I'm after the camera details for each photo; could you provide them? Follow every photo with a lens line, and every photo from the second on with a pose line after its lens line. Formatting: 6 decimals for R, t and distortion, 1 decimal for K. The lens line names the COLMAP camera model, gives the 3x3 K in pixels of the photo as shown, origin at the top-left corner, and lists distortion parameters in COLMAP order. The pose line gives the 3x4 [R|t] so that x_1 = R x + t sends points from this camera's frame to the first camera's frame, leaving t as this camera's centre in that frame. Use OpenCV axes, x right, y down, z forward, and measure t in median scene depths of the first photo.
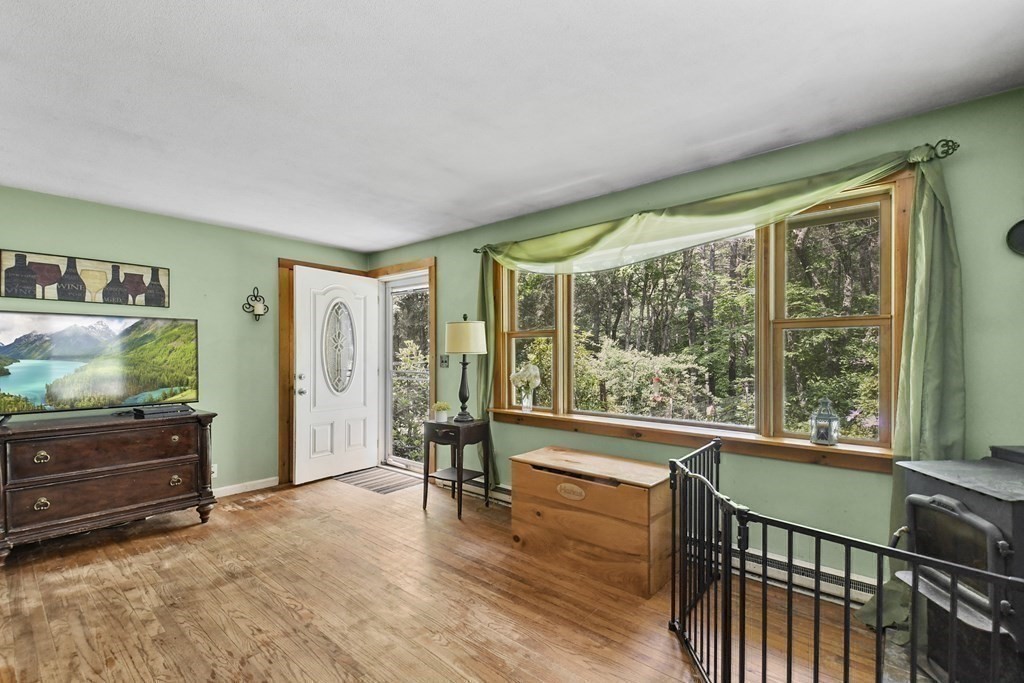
lens RADIAL K [[451.6, 0, 495.0], [0, 451.6, 356.6], [0, 0, 1]] dist [0.009914, -0.000193]
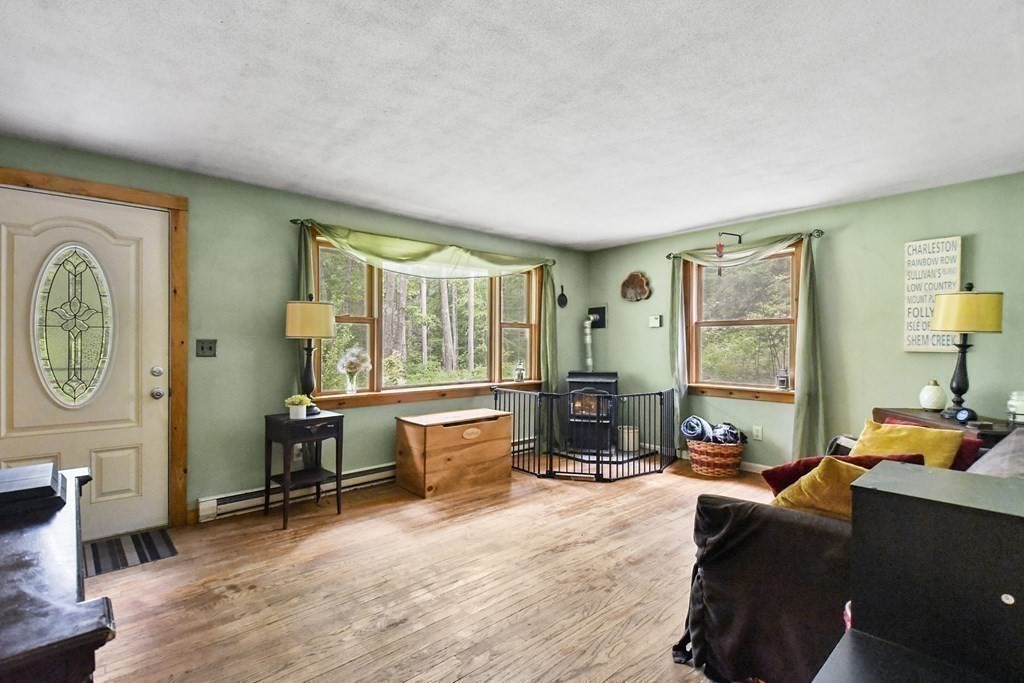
lens RADIAL K [[465.1, 0, 500.6], [0, 465.1, 344.9], [0, 0, 1]] dist [0.001440, -0.000125]
pose [[0.133746, -0.003189, 0.991010, -1.391029], [0.002709, 0.999992, 0.002852, 0.008523], [-0.991012, 0.002303, 0.133754, 0.749354]]
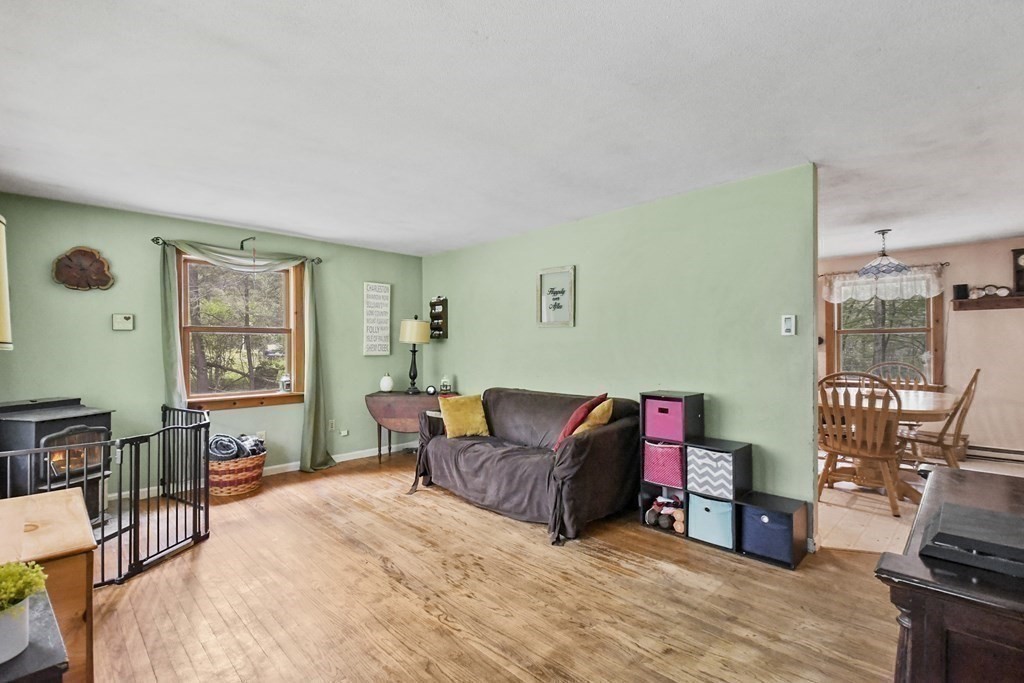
lens RADIAL K [[465.1, 0, 500.6], [0, 465.1, 344.9], [0, 0, 1]] dist [0.001440, -0.000125]
pose [[-0.996966, 0.004769, 0.077696, -0.573513], [0.004805, 0.999988, 0.000280, -0.009456], [-0.077694, 0.000653, -0.996977, 1.777966]]
